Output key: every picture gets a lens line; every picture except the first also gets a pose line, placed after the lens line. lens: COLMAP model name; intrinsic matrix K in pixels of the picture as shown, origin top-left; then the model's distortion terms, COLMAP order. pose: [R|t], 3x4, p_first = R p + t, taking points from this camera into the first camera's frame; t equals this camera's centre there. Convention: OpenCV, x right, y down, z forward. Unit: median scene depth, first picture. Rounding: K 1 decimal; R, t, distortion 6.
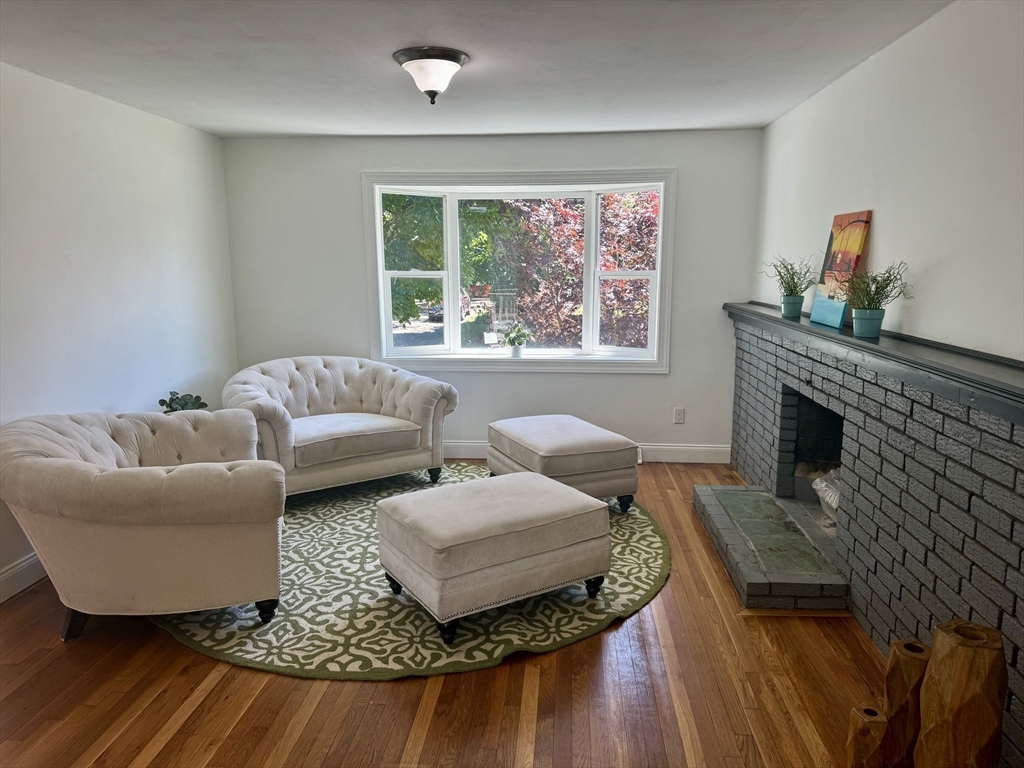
lens RADIAL K [[733.9, 0, 520.7], [0, 733.9, 385.7], [0, 0, 1]] dist [0.069845, -0.081685]
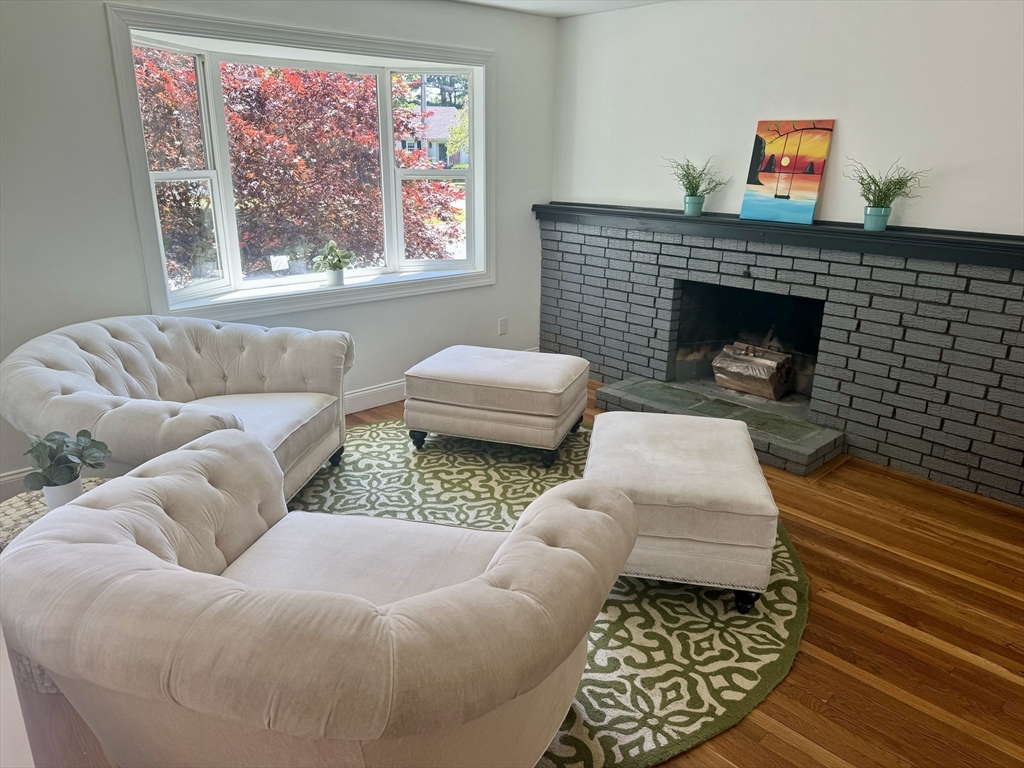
lens RADIAL K [[733.9, 0, 494.2], [0, 733.9, 385.7], [0, 0, 1]] dist [0.069845, -0.081685]
pose [[0.668792, -0.215241, 0.711610, -0.812870], [0.110426, 0.975315, 0.191223, -0.112049], [-0.735203, -0.049308, 0.676051, 0.586727]]
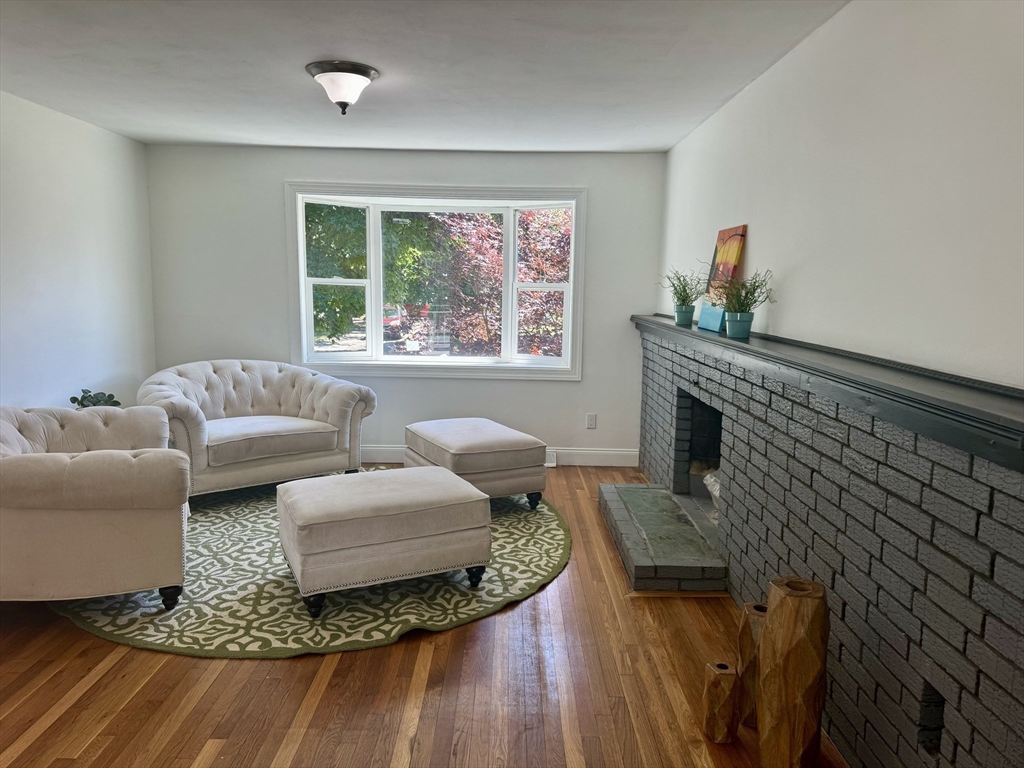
lens RADIAL K [[733.9, 0, 515.0], [0, 733.9, 381.4], [0, 0, 1]] dist [0.069845, -0.081685]
pose [[0.997383, 0.009847, 0.071624, 0.053836], [-0.007208, 0.999289, -0.037018, 0.039678], [-0.071938, 0.036405, 0.996745, -0.063139]]
